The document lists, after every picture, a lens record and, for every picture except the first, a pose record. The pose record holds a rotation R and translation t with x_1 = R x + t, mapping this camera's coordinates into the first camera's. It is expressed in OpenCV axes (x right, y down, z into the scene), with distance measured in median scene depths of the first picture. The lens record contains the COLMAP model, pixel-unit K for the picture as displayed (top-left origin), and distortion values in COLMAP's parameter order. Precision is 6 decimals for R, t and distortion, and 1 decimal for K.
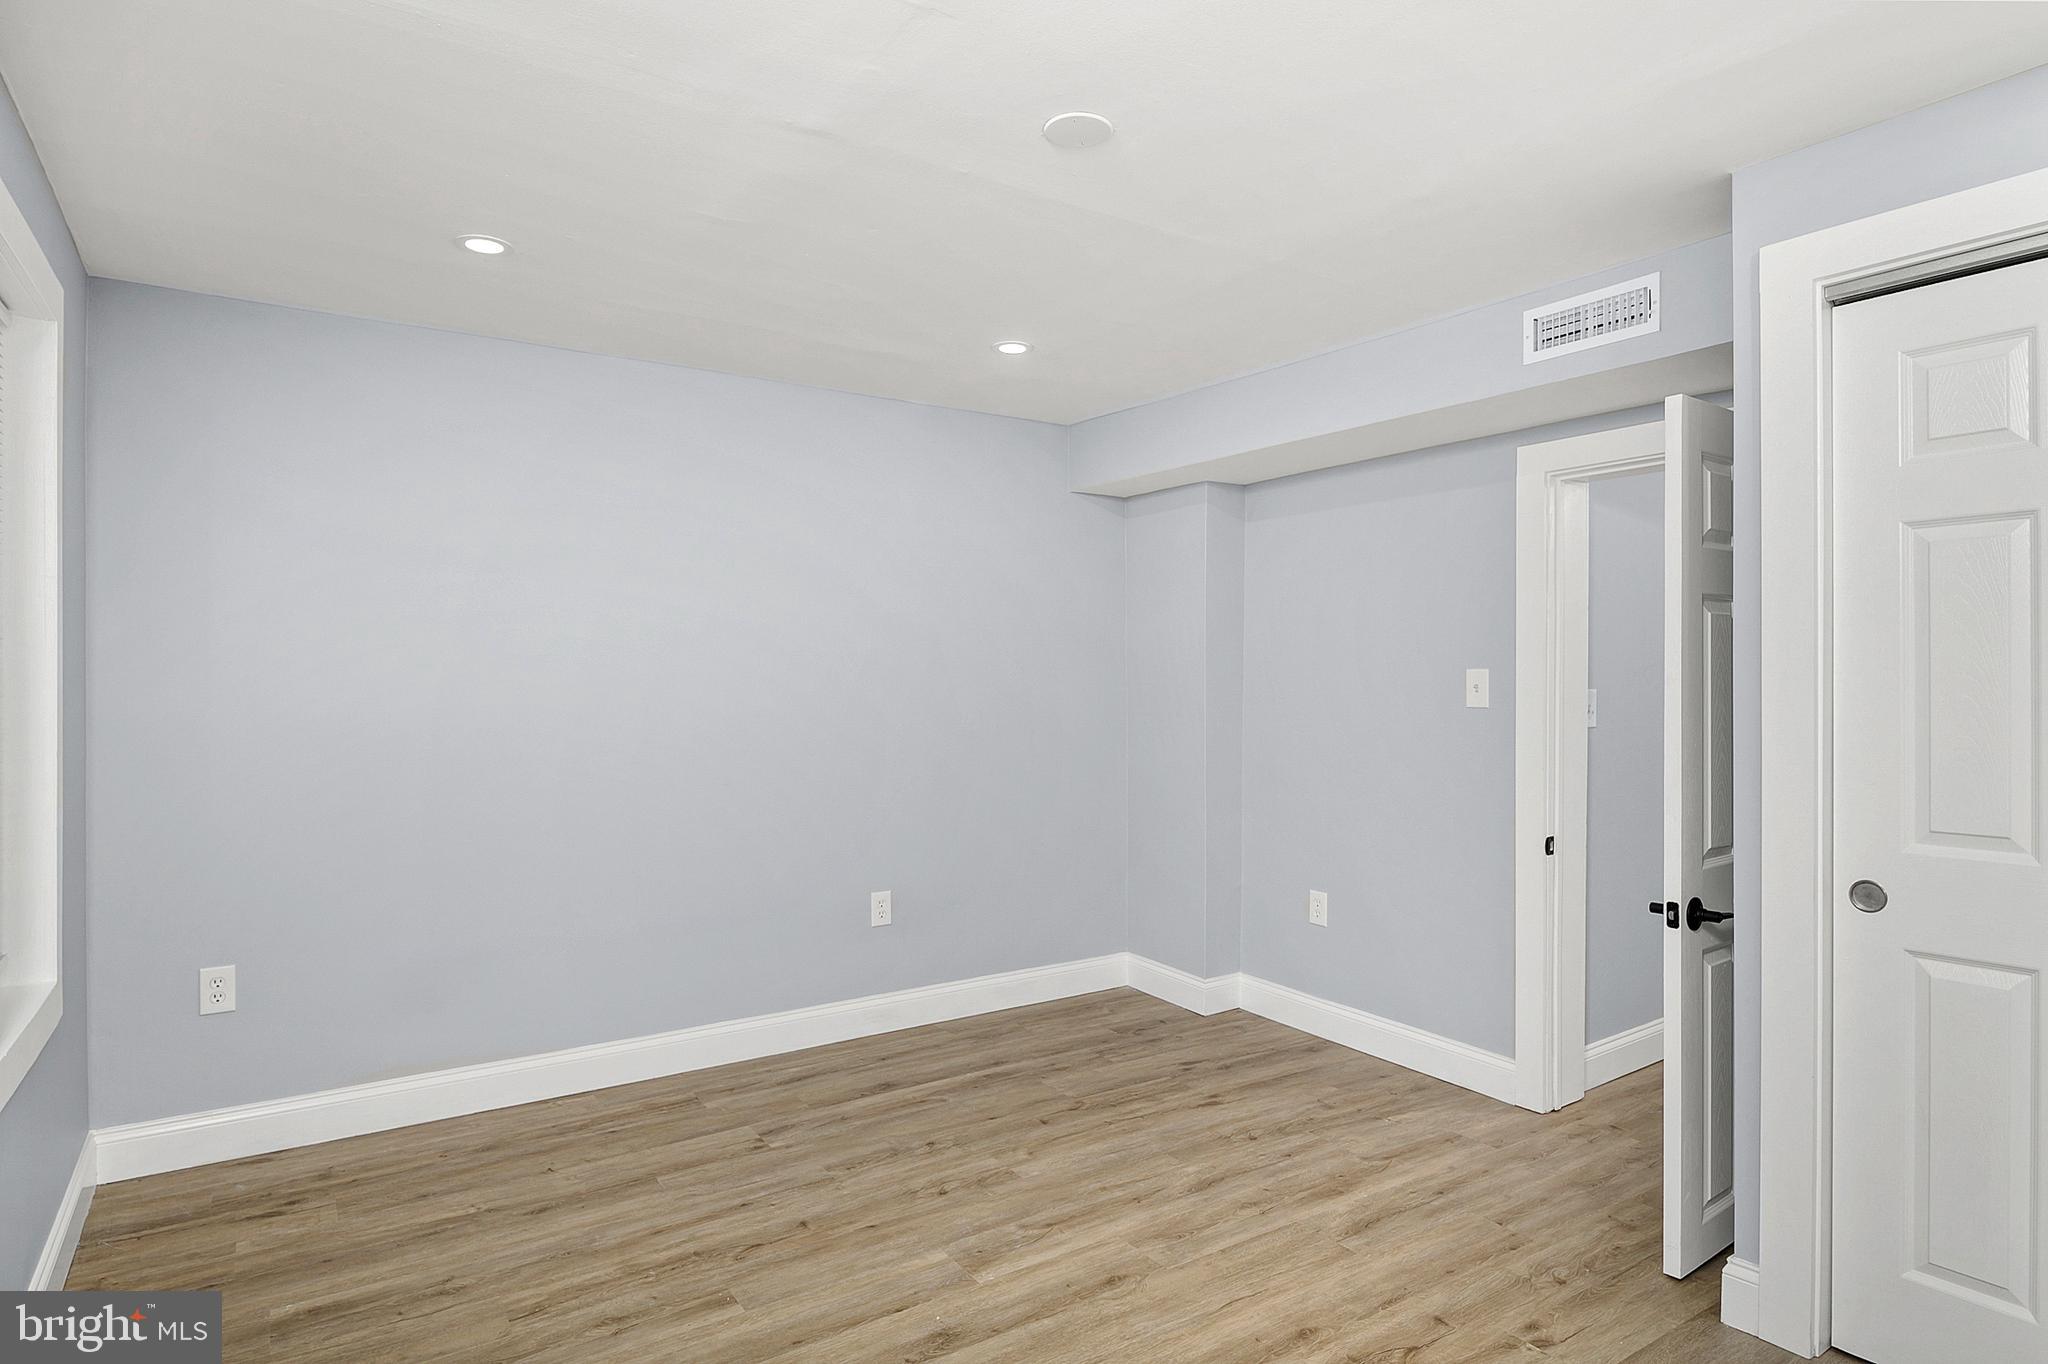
lens RADIAL K [[1132.0, 0, 1031.5], [0, 1132.0, 684.0], [0, 0, 1]] dist [-0.004486, -0.000535]
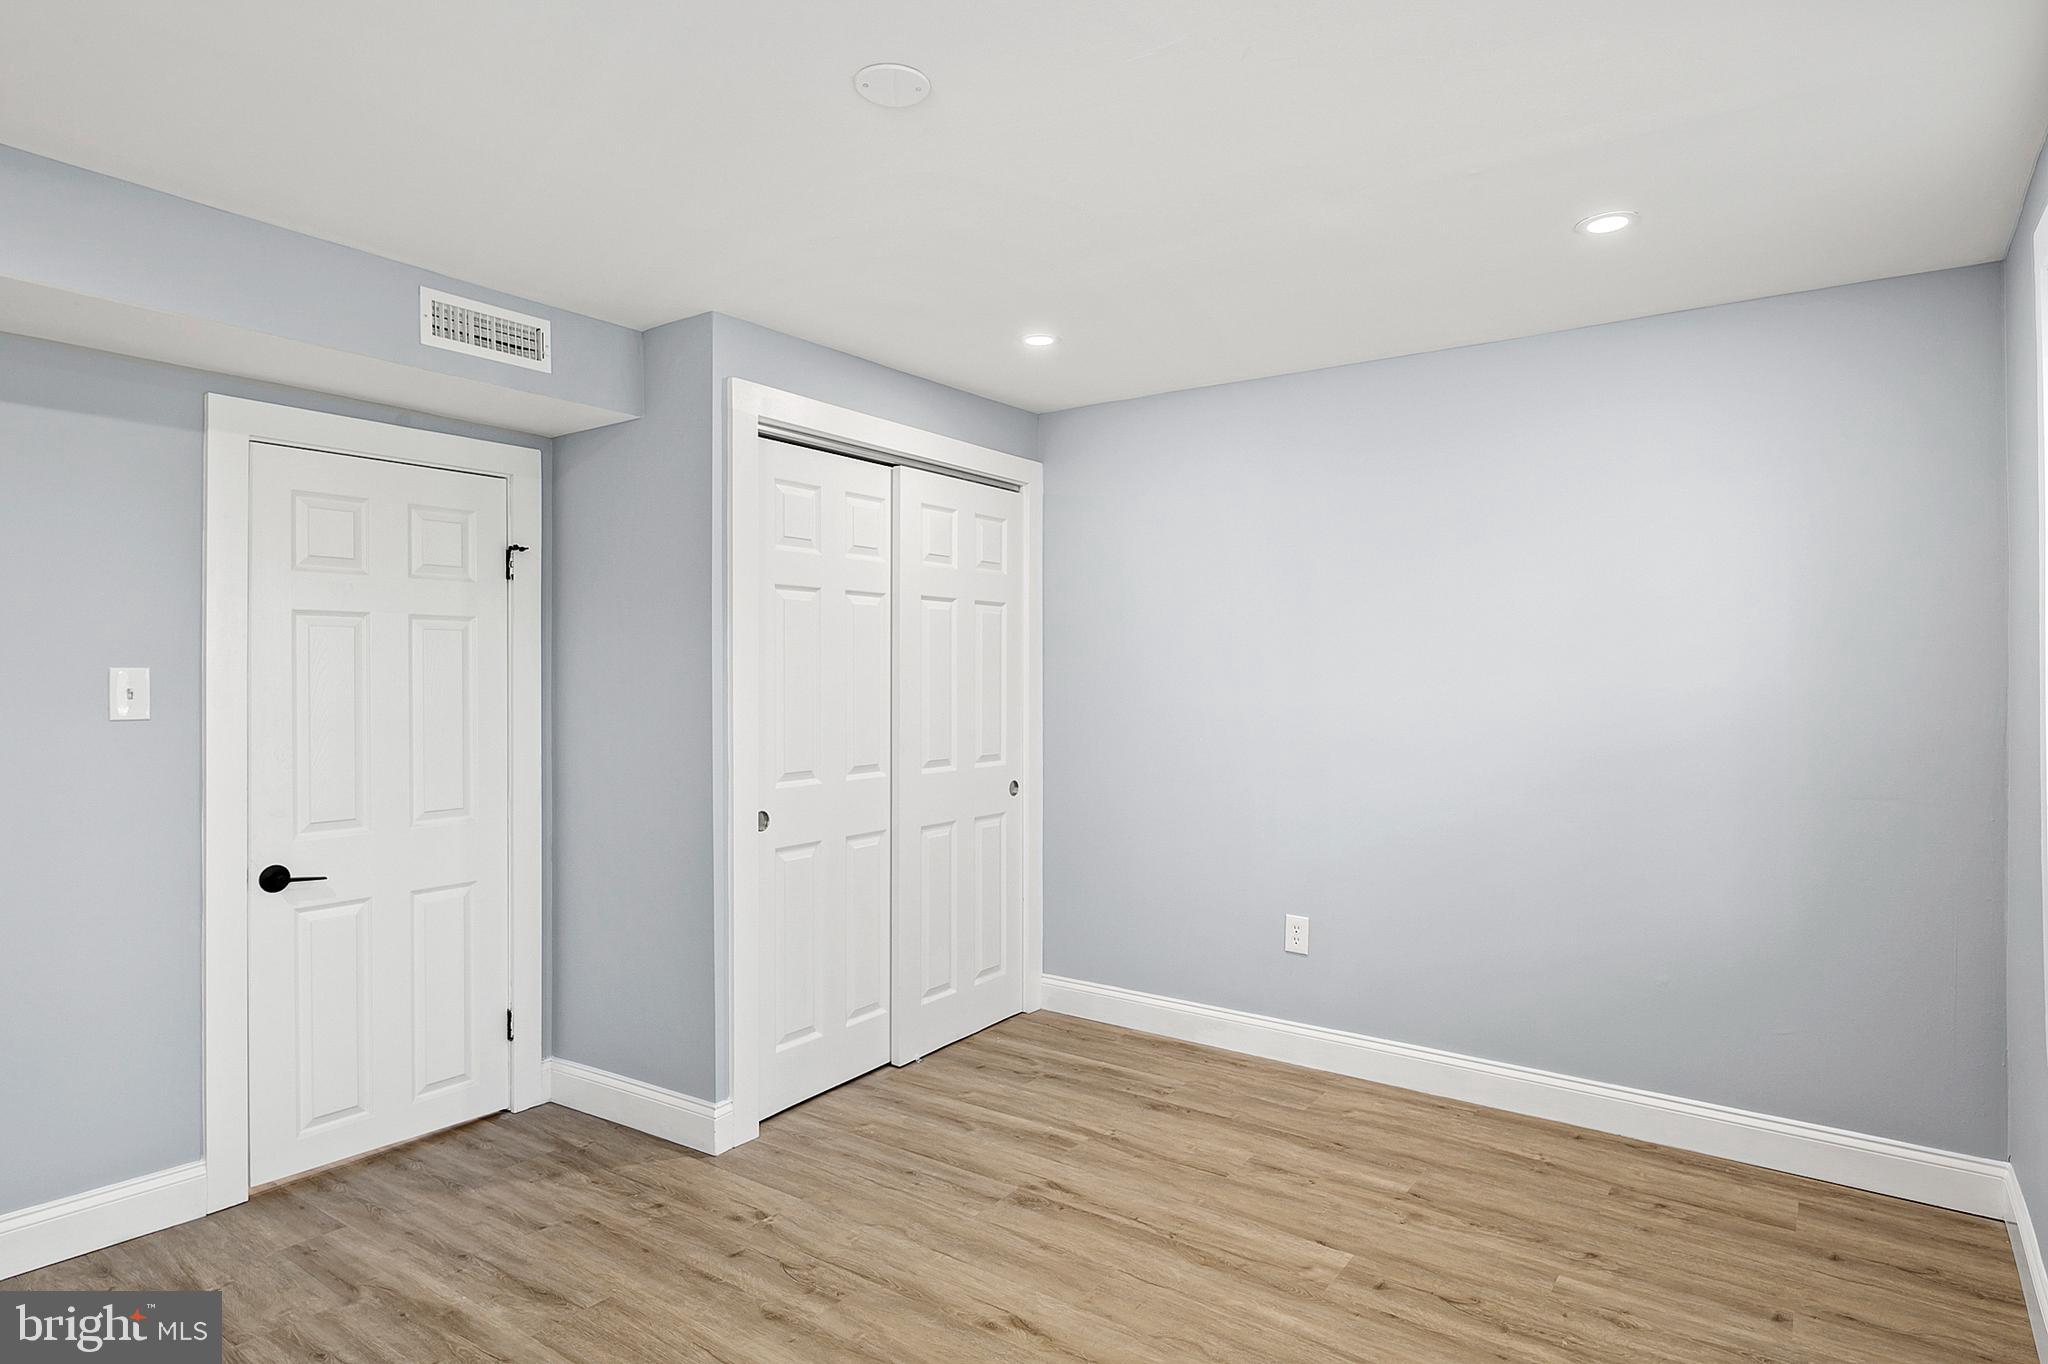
lens RADIAL K [[1132.0, 0, 1034.7], [0, 1132.0, 677.5], [0, 0, 1]] dist [-0.004486, -0.000535]
pose [[-0.347168, -0.005237, 0.937788, -0.645841], [-0.000667, 0.999986, 0.005337, -0.014715], [-0.937803, 0.001227, -0.347166, 0.900844]]
